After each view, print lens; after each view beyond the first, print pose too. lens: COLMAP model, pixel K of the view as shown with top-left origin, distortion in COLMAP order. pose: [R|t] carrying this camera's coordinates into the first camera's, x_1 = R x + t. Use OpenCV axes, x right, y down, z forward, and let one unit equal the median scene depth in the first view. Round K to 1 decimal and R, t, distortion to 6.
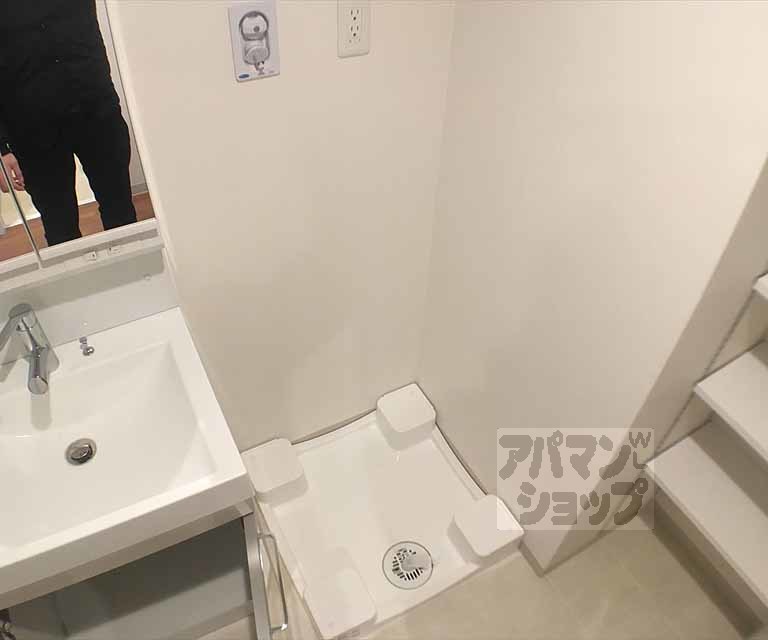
lens RADIAL K [[584.9, 0, 384.0], [0, 584.9, 320.0], [0, 0, 1]] dist [-0.143618, -0.002779]
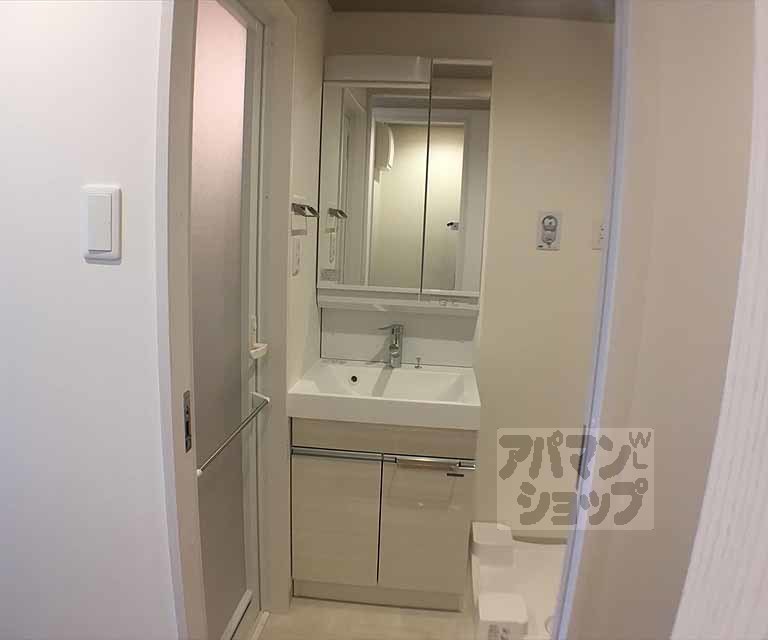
lens RADIAL K [[584.9, 0, 384.0], [0, 584.9, 320.0], [0, 0, 1]] dist [-0.143618, -0.002779]
pose [[0.825056, 0.095662, -0.556895, 0.468398], [-0.402773, 0.790800, -0.460879, 0.958957], [0.396303, 0.604553, 0.690984, -0.496297]]
